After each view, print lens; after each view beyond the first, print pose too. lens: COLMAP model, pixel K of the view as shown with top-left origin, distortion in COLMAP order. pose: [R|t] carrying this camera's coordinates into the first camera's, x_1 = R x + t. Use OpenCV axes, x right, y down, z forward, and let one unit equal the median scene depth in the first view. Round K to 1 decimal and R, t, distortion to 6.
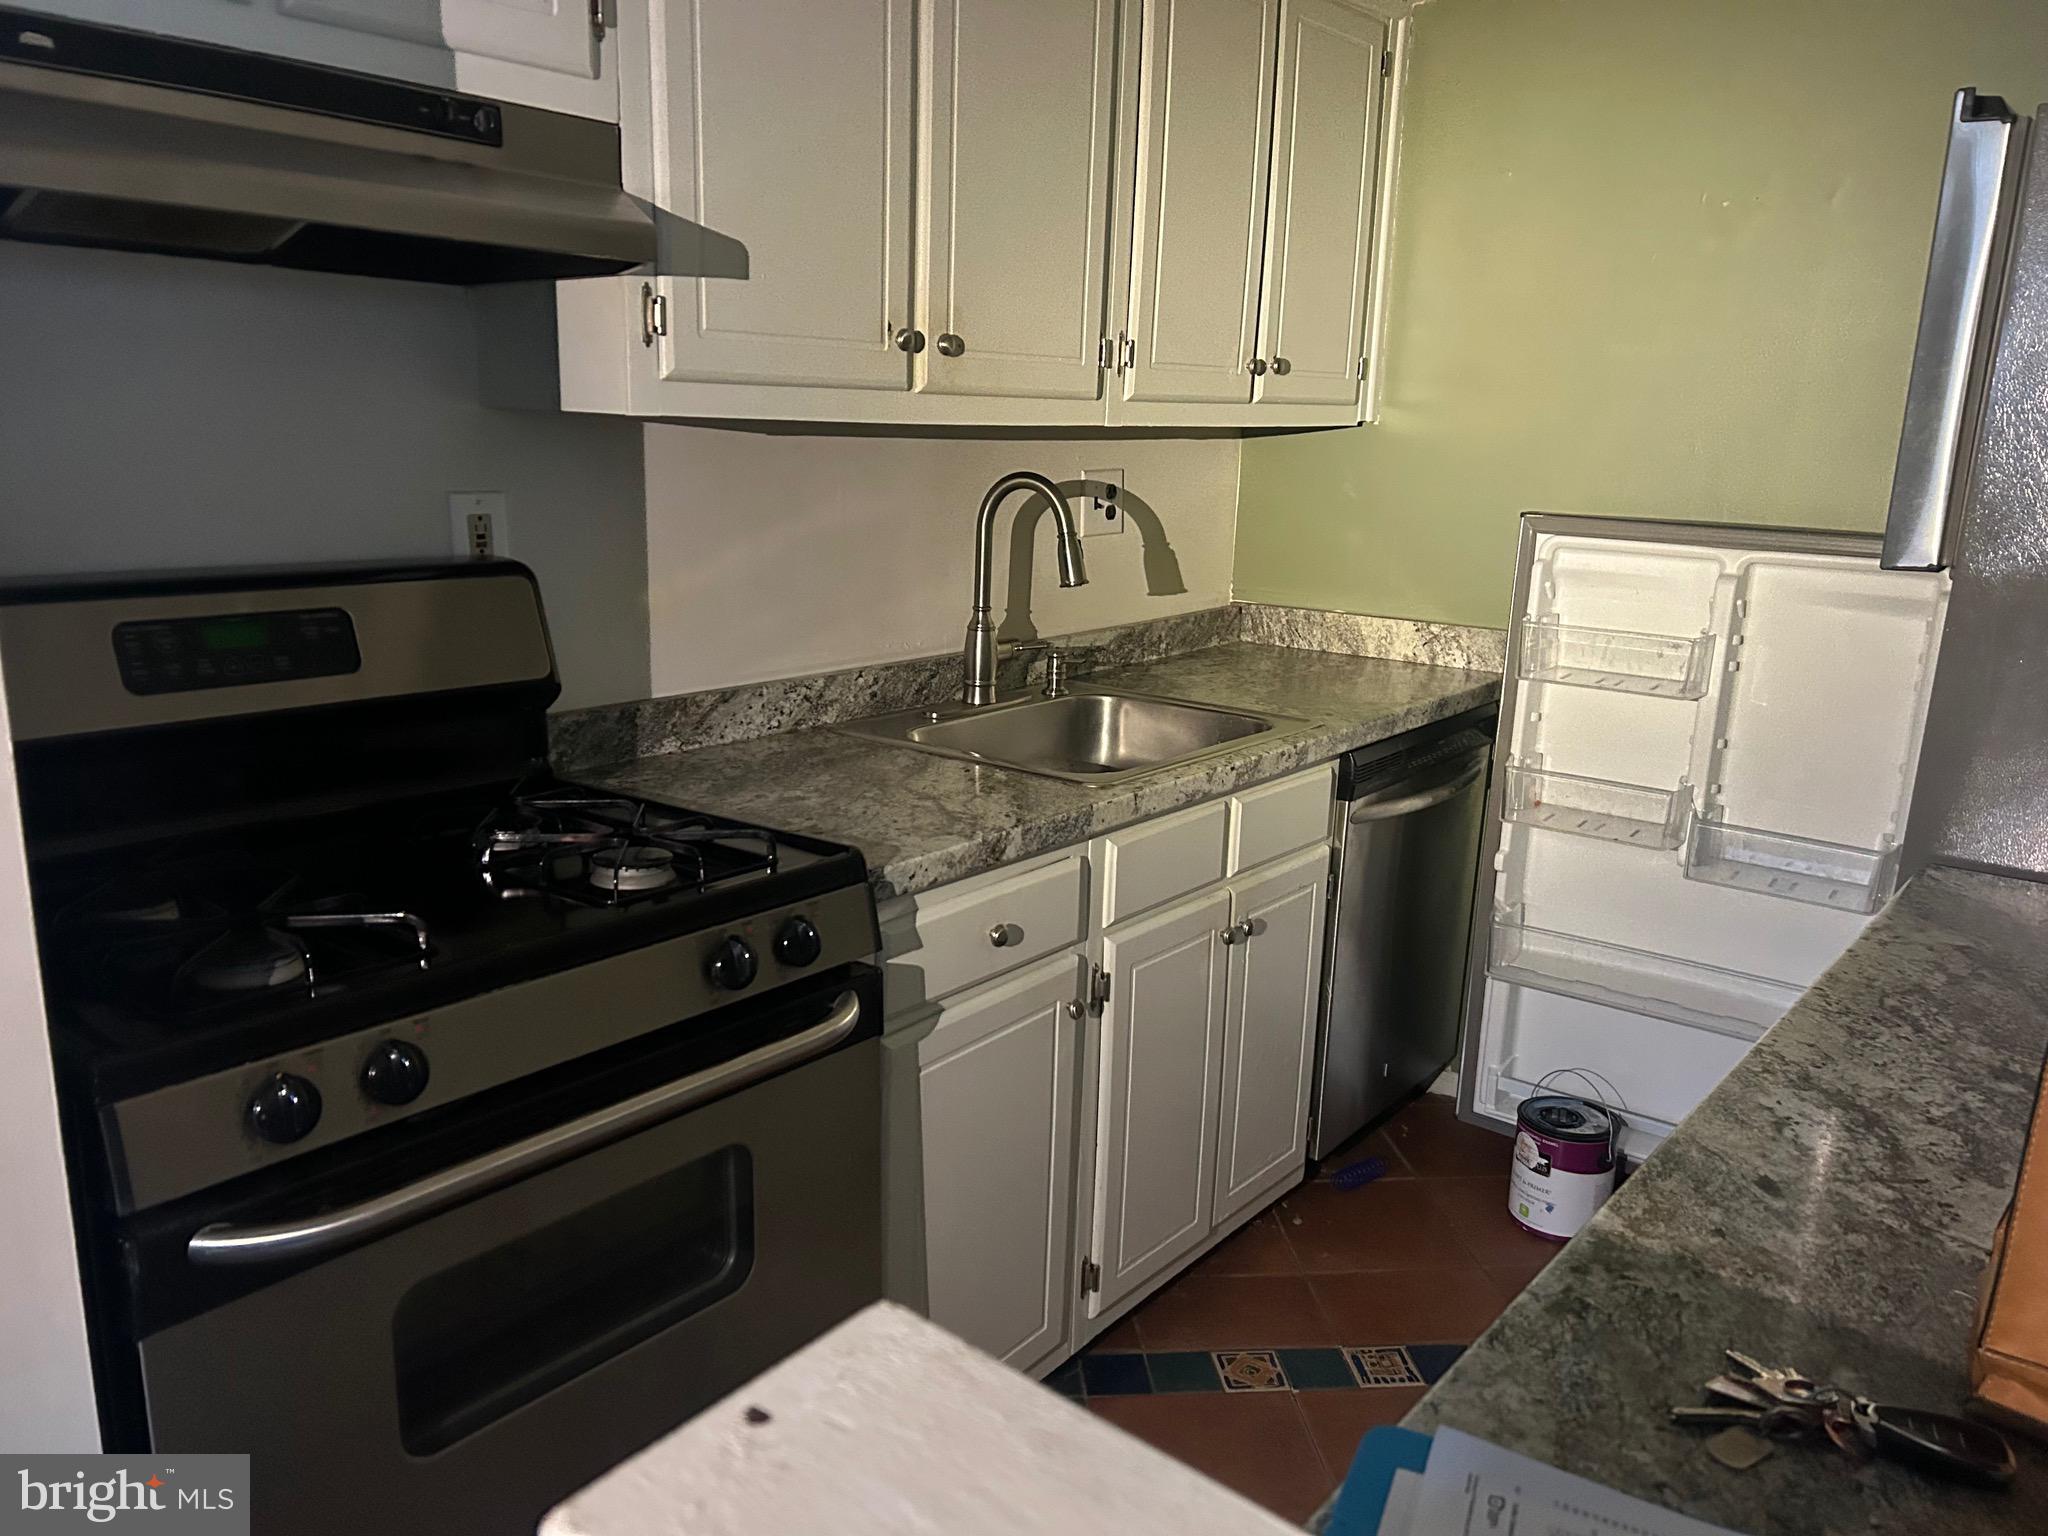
lens RADIAL K [[1560.1, 0, 1011.1], [0, 1560.1, 780.1], [0, 0, 1]] dist [0.048820, -0.024766]
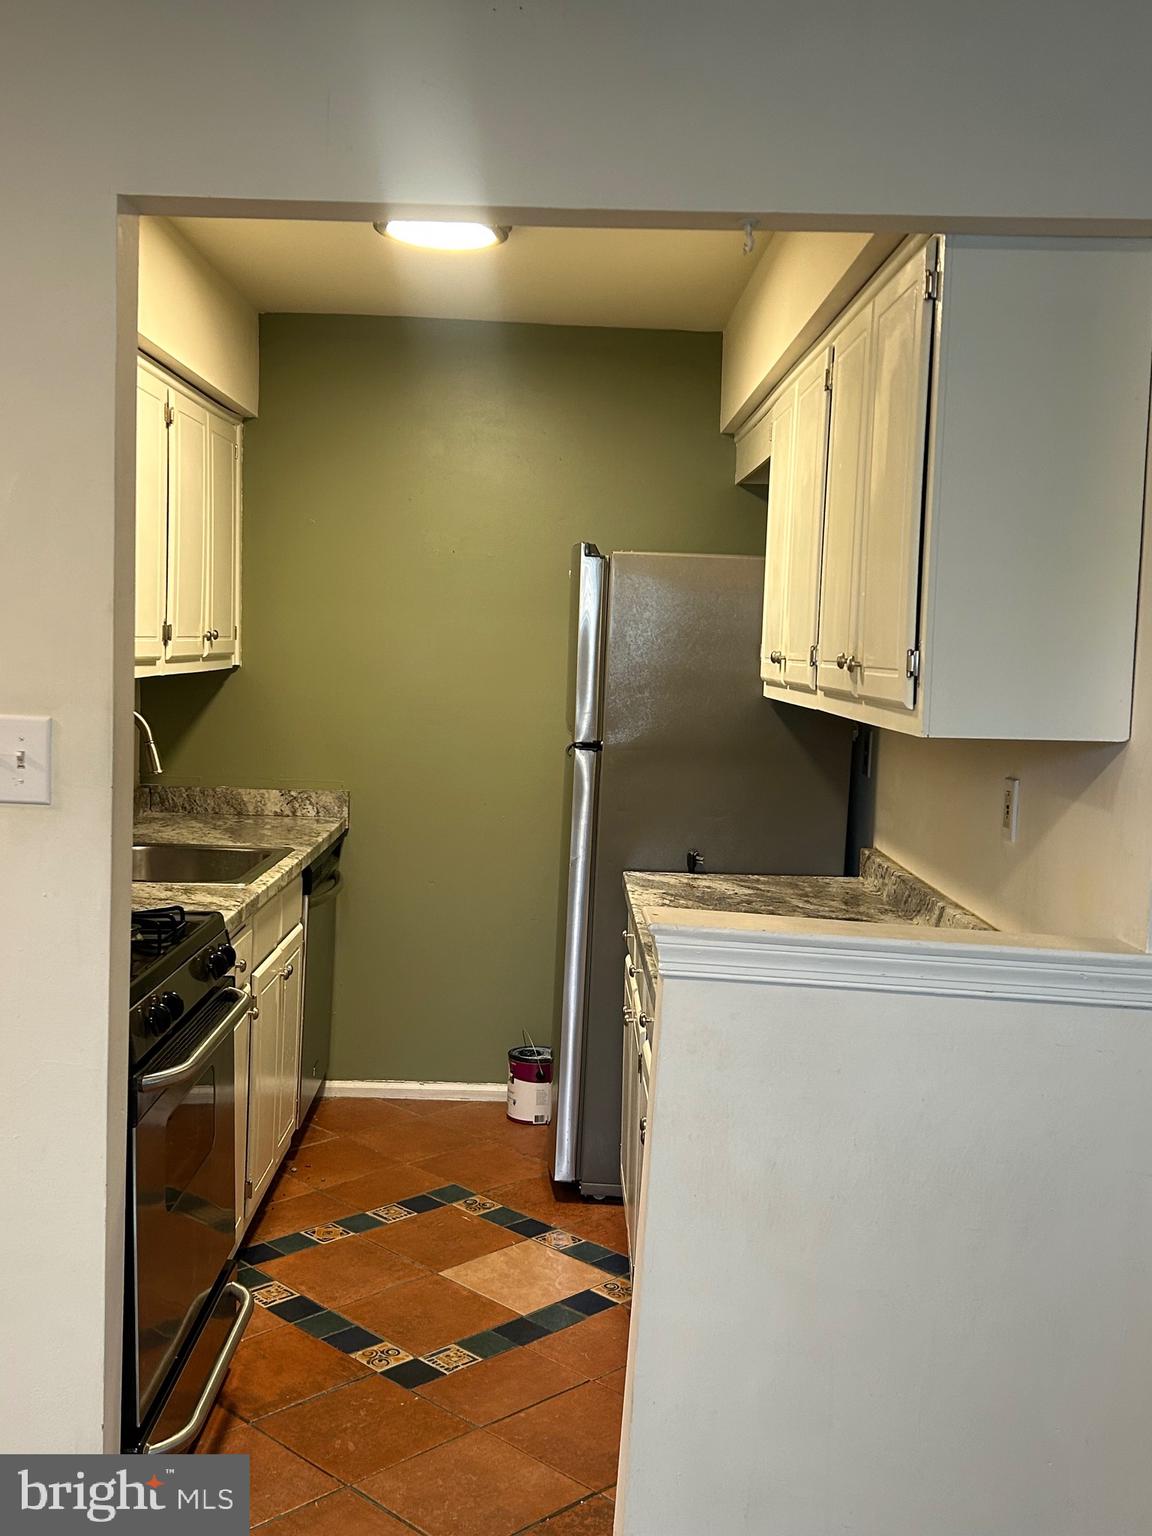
lens RADIAL K [[1574.5, 0, 590.1], [0, 1574.5, 775.4], [0, 0, 1]] dist [0.181378, 0.000000]
pose [[0.768362, -0.061711, 0.637033, -0.976624], [0.138731, 0.987735, -0.071647, 0.079228], [-0.624799, 0.143427, 0.767499, -0.785523]]
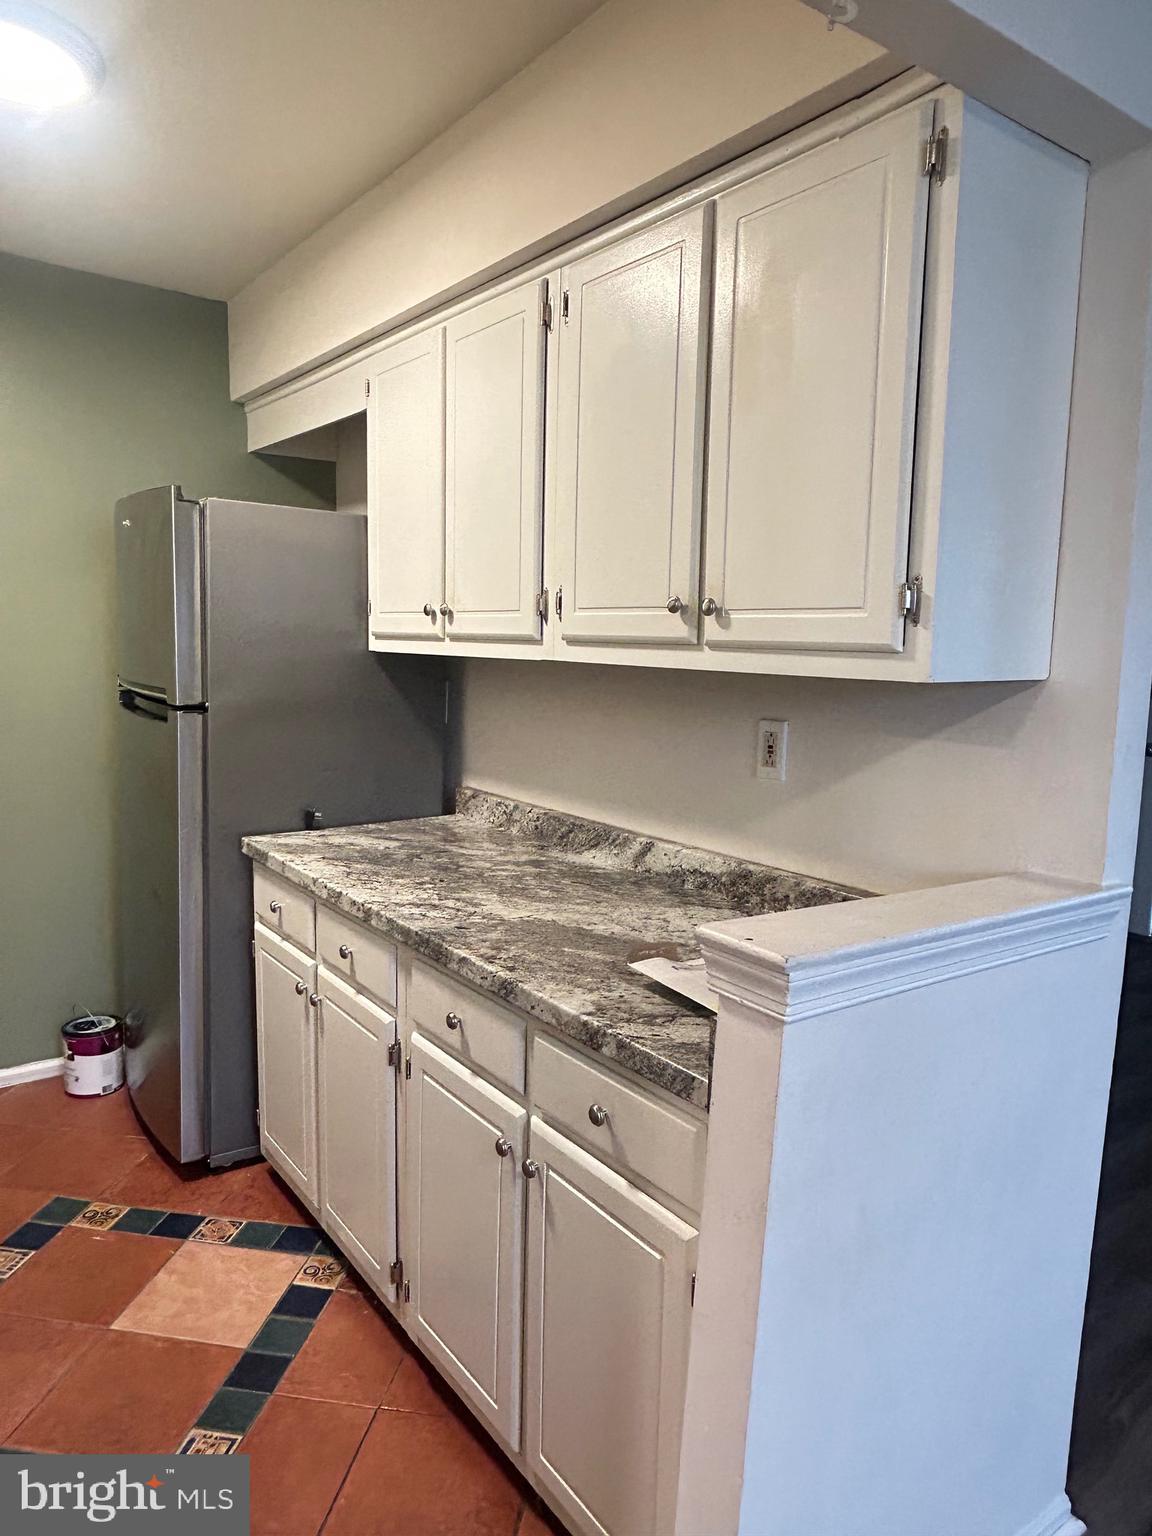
lens RADIAL K [[1022.9, 0, 580.9], [0, 1022.9, 758.7], [0, 0, 1]] dist [0.005700, 0.006107]
pose [[0.260539, -0.145837, 0.954385, -0.692678], [0.210540, 0.973317, 0.091255, -0.090427], [-0.942227, 0.177161, 0.284291, 0.158317]]
